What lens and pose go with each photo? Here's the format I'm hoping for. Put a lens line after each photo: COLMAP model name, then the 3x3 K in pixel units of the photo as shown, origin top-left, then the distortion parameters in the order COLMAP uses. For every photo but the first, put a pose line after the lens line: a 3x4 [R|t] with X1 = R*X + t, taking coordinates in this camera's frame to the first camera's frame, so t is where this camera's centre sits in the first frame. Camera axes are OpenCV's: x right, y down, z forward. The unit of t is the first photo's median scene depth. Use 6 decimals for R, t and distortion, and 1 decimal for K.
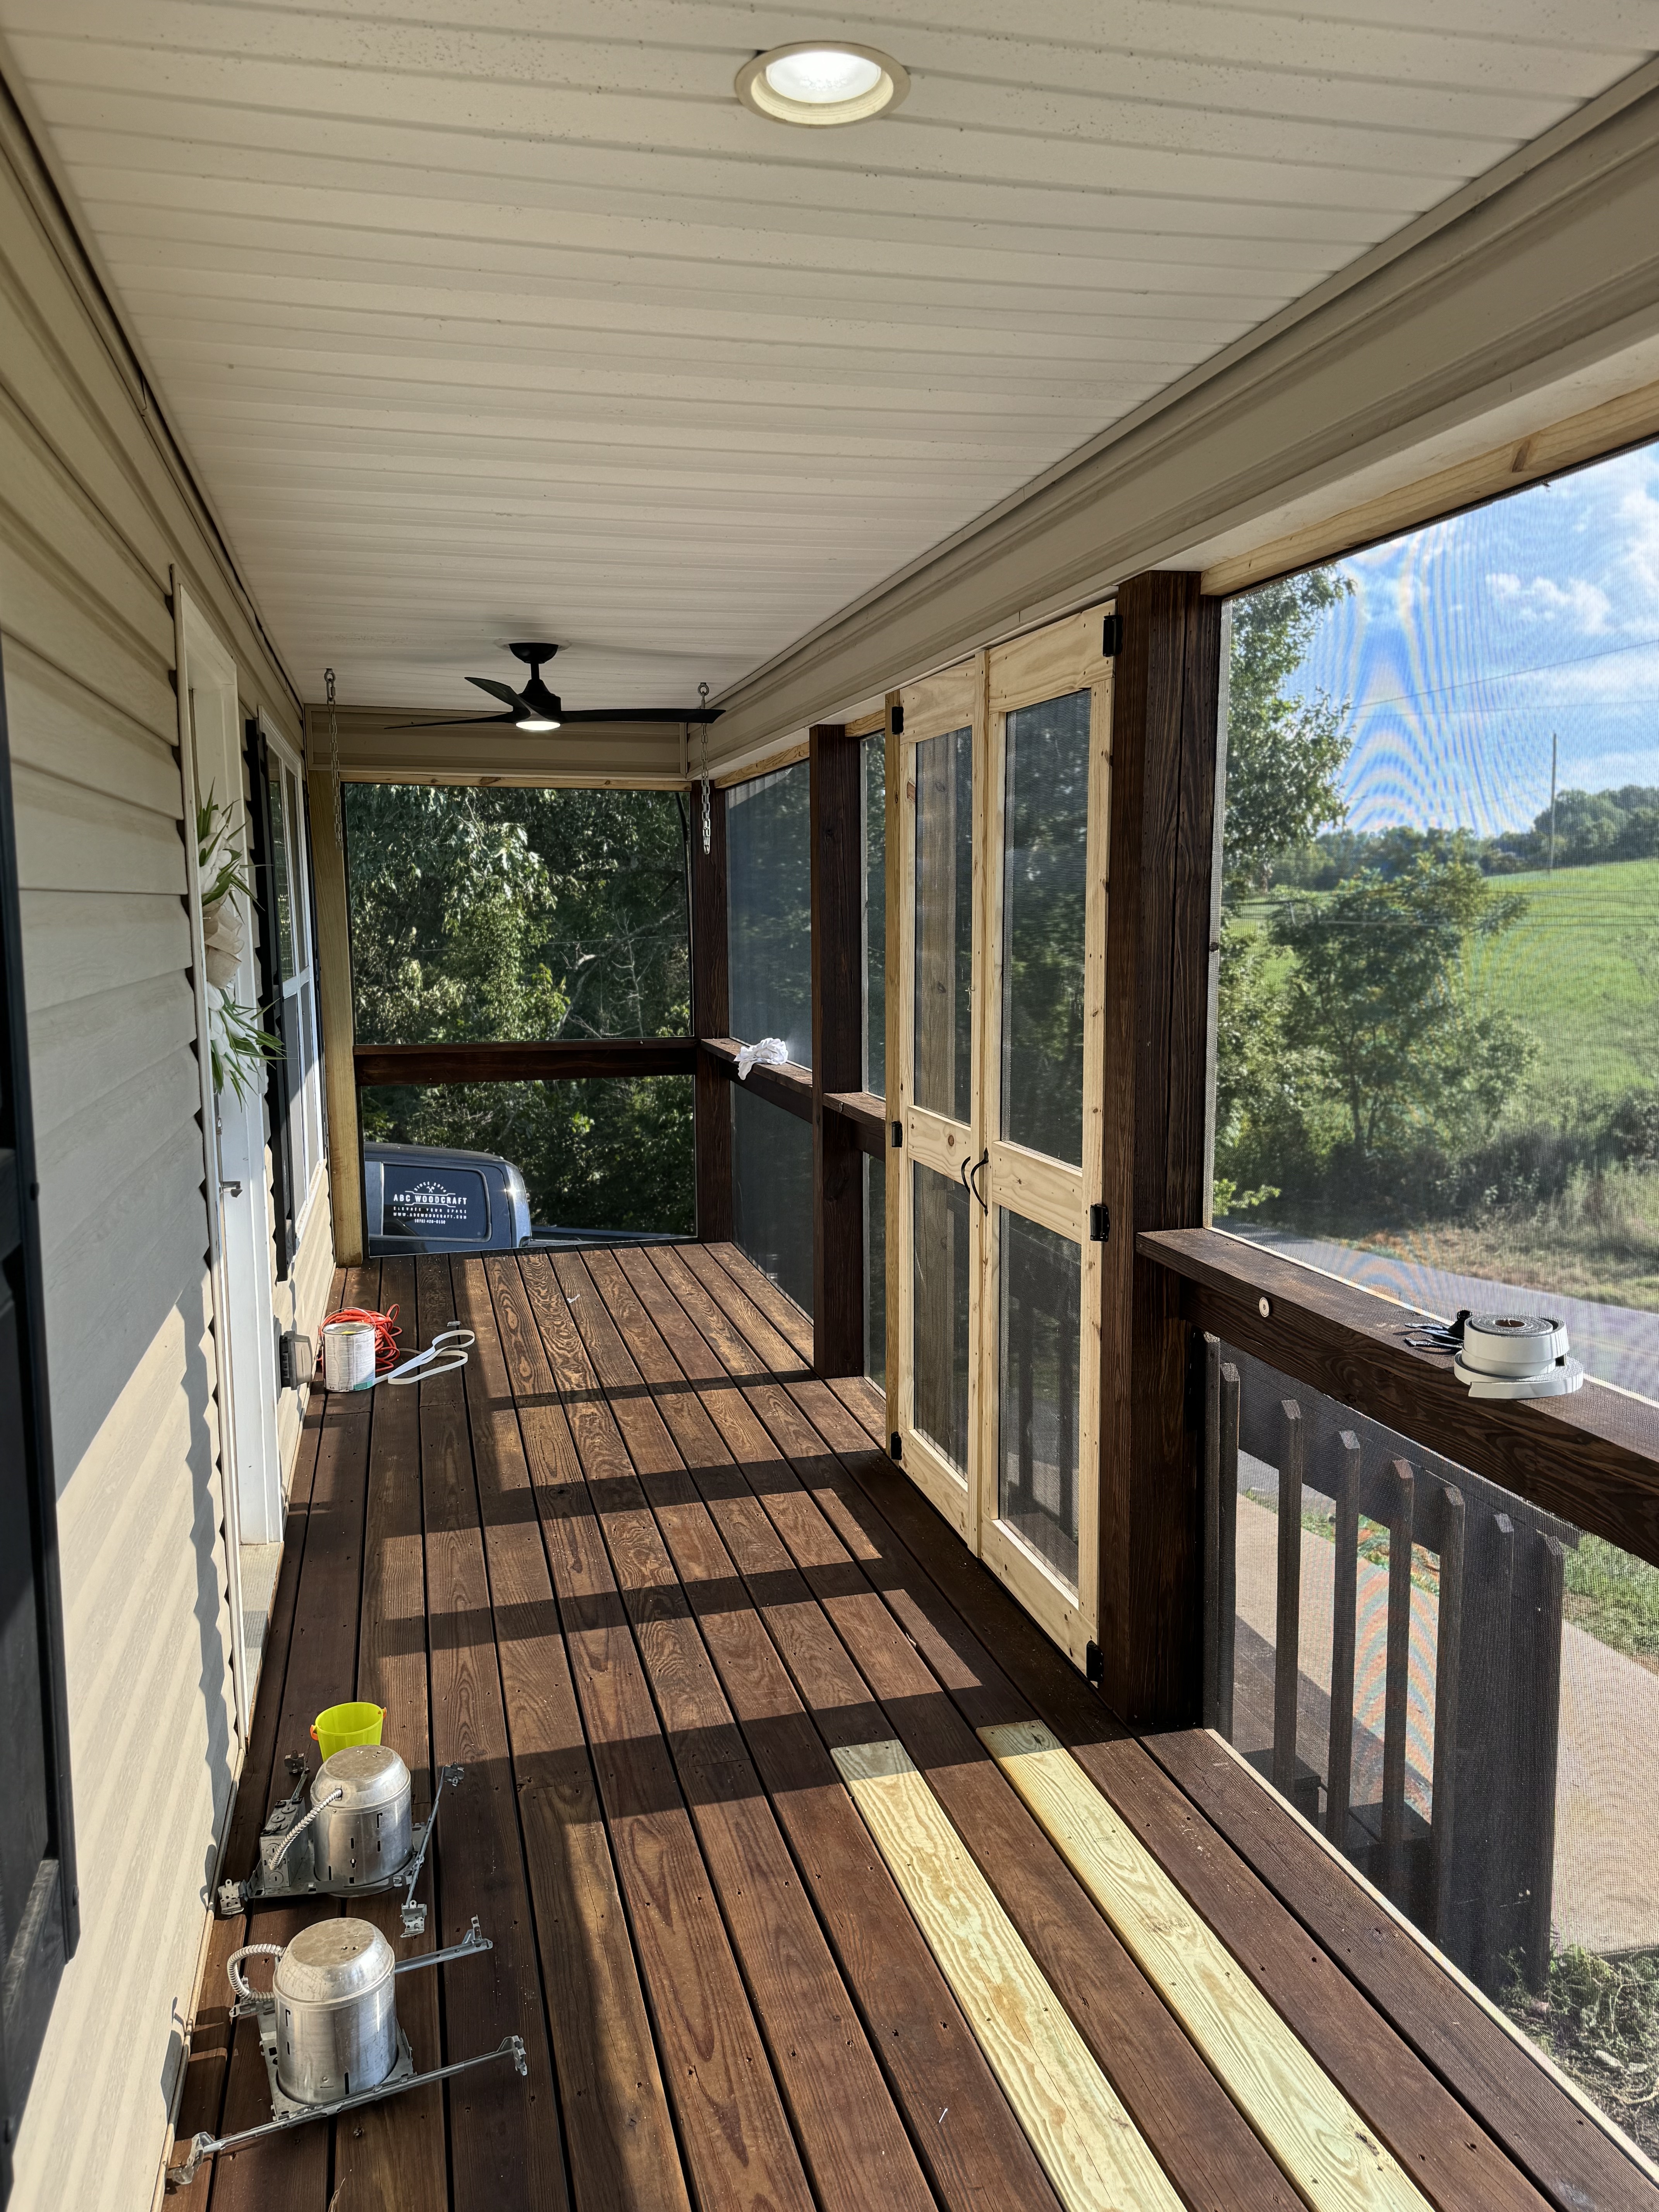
lens RADIAL K [[1640.6, 0, 829.5], [0, 1640.6, 1106.0], [0, 0, 1]] dist [0.142403, -0.261172]
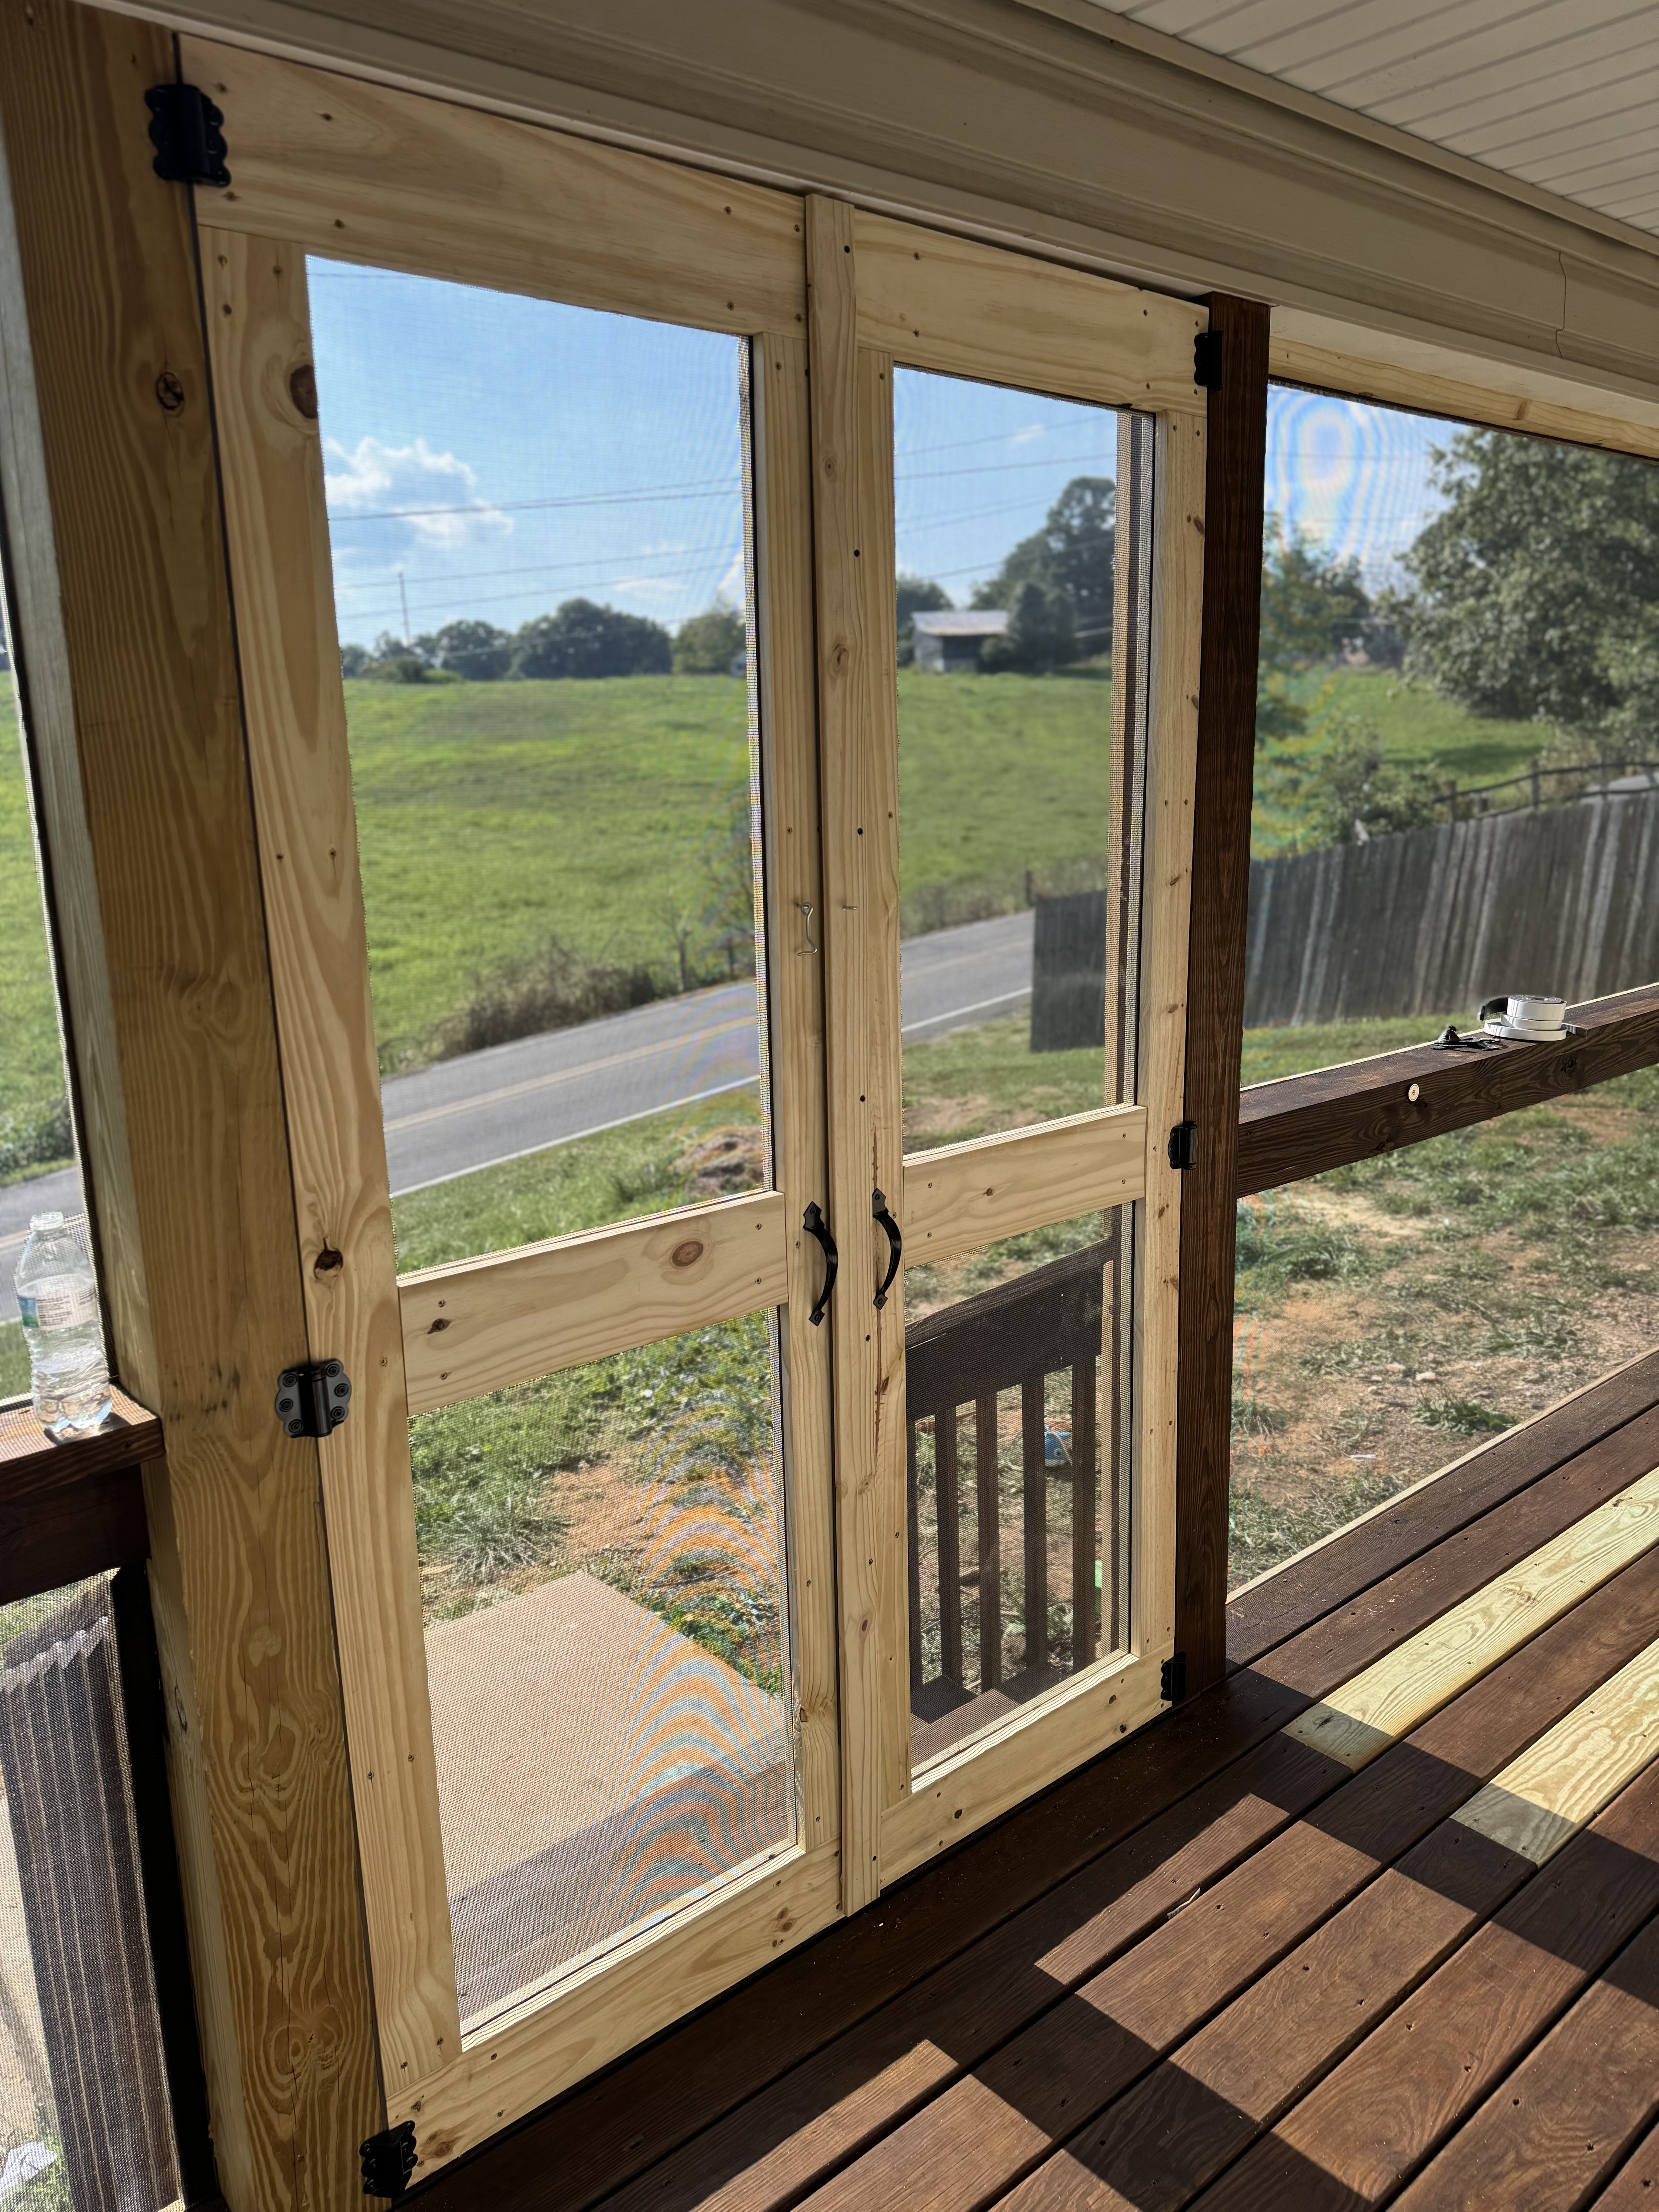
lens RADIAL K [[1562.1, 0, 829.5], [0, 1562.1, 1106.0], [0, 0, 1]] dist [0.153304, -0.313794]
pose [[-0.436343, -0.177519, 0.882095, -0.445516], [0.136825, 0.955853, 0.260046, -0.176241], [-0.889317, 0.234162, -0.392790, 1.529610]]
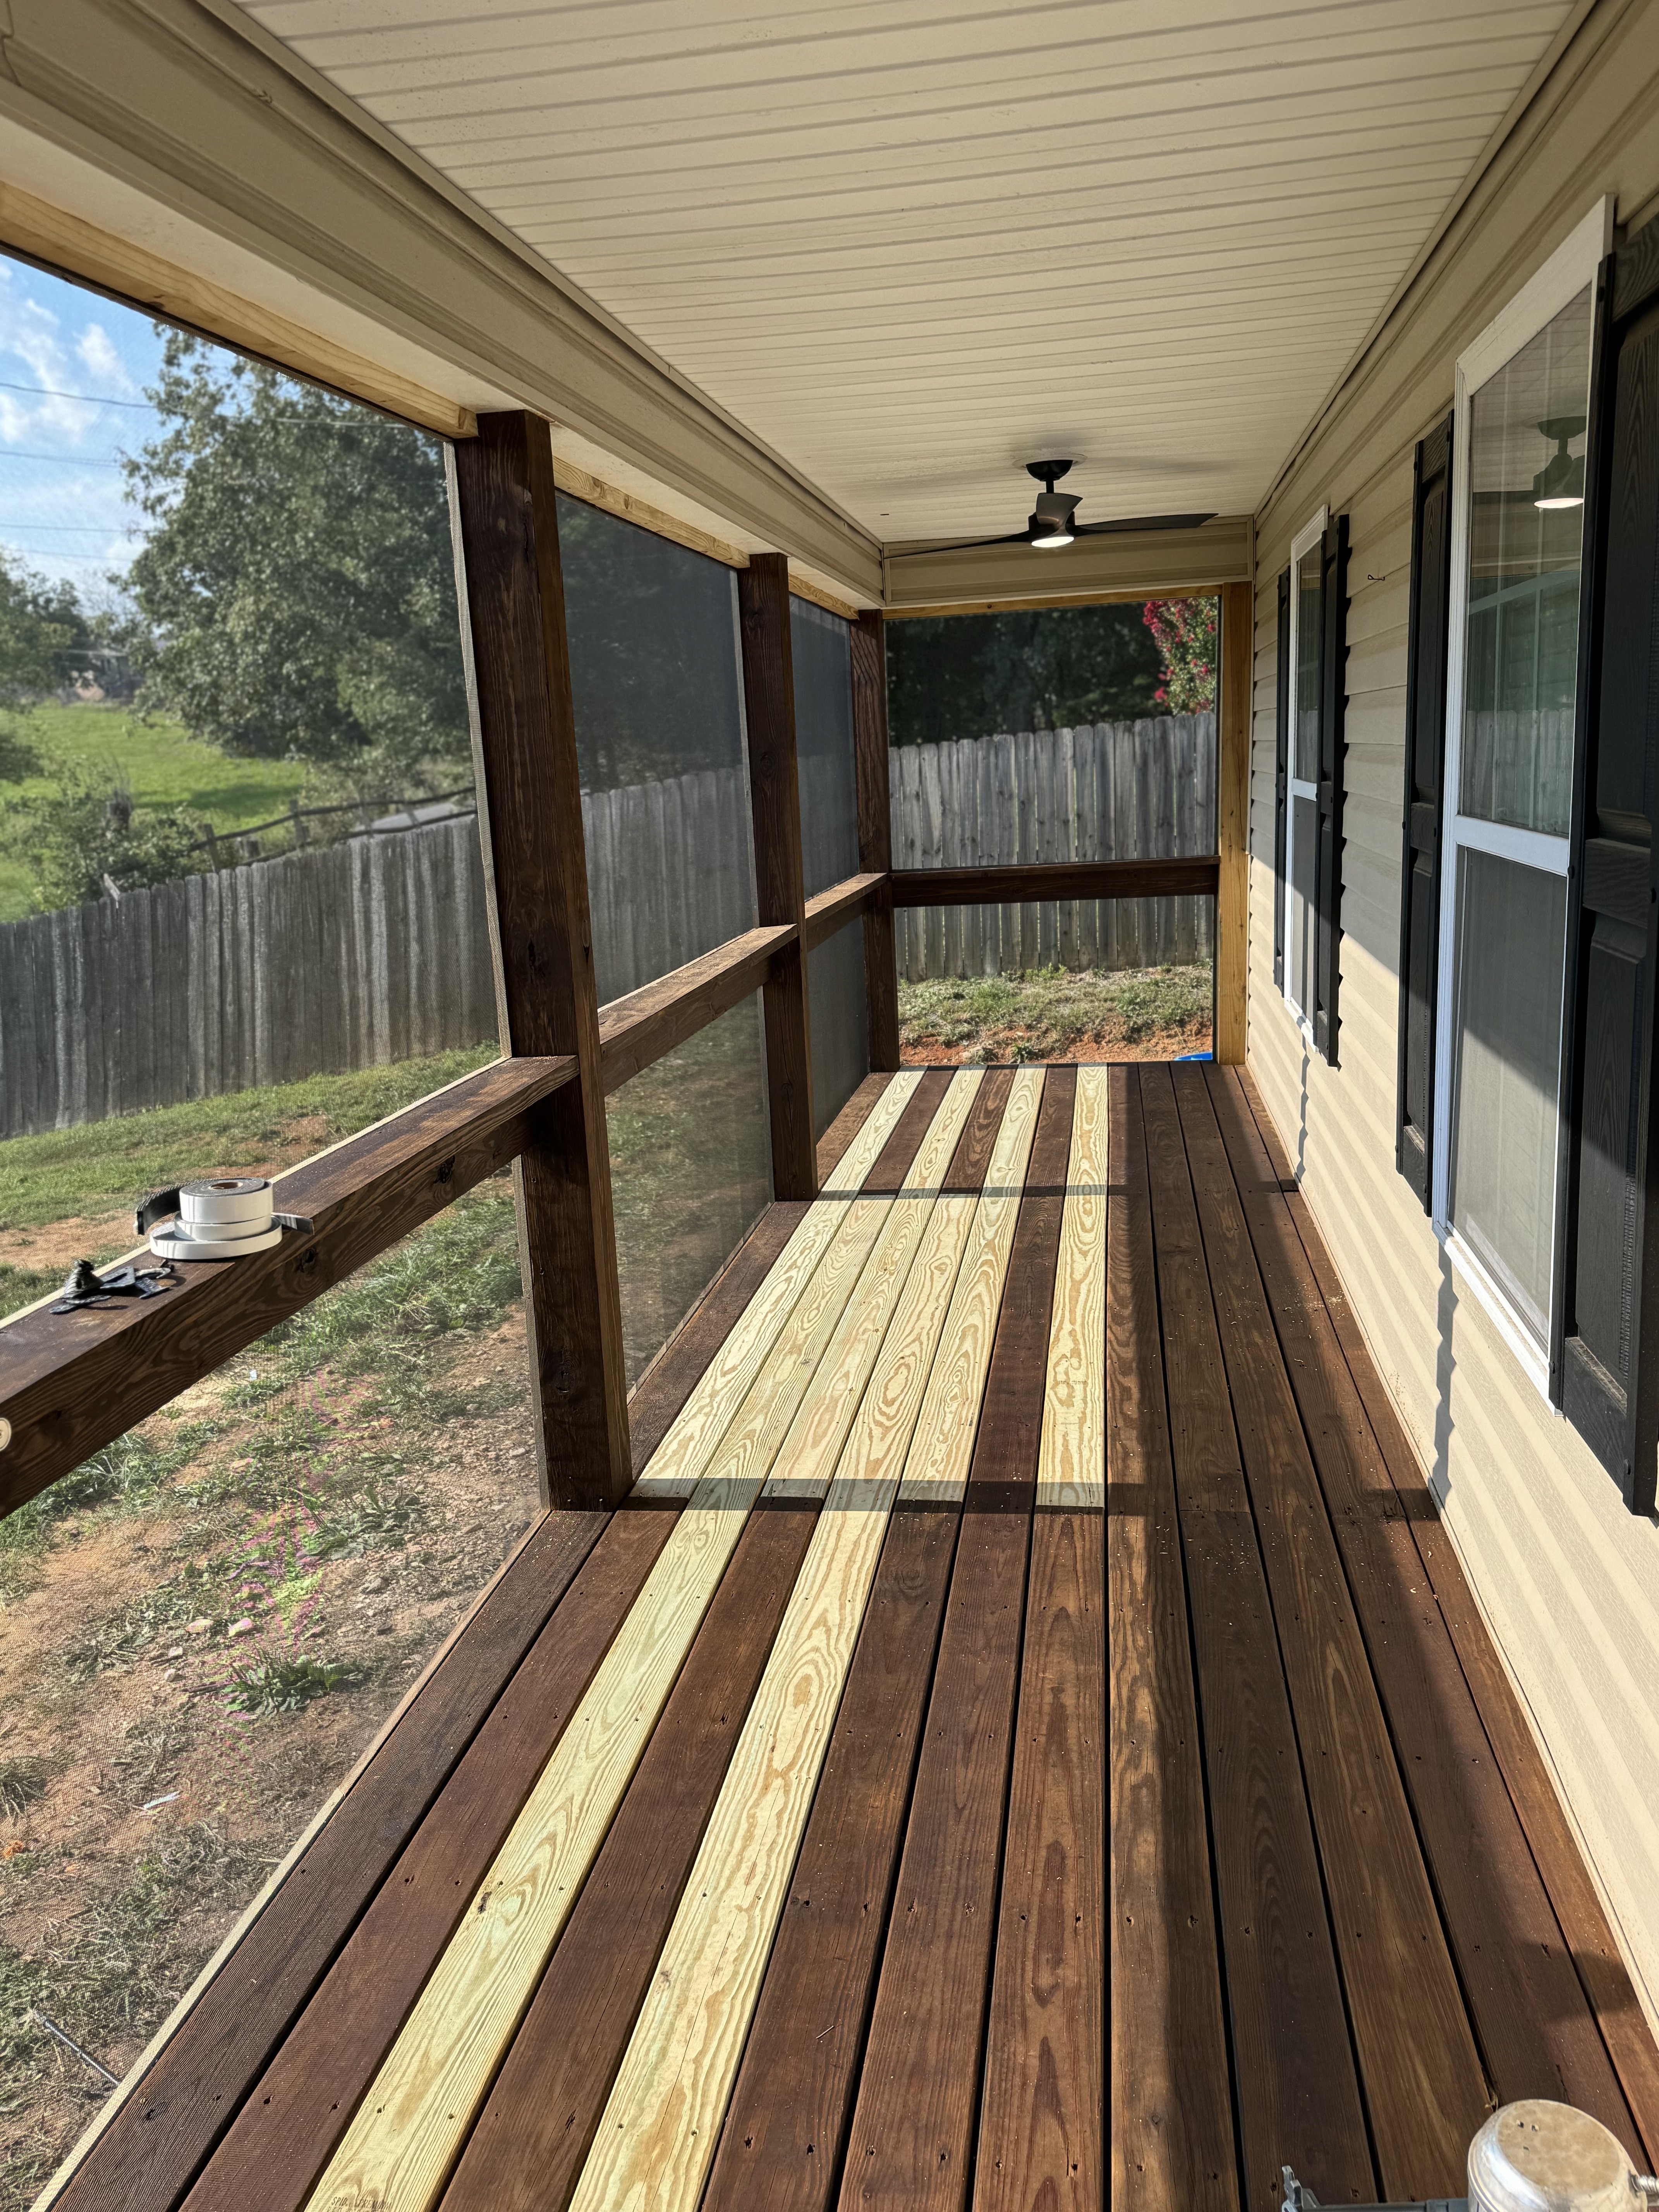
lens RADIAL K [[1640.6, 0, 829.5], [0, 1640.6, 1106.0], [0, 0, 1]] dist [0.142403, -0.261172]
pose [[-0.915384, -0.033692, 0.401170, -0.207992], [0.102543, 0.944111, 0.313272, -0.124632], [-0.389304, 0.327901, -0.860769, 1.165753]]
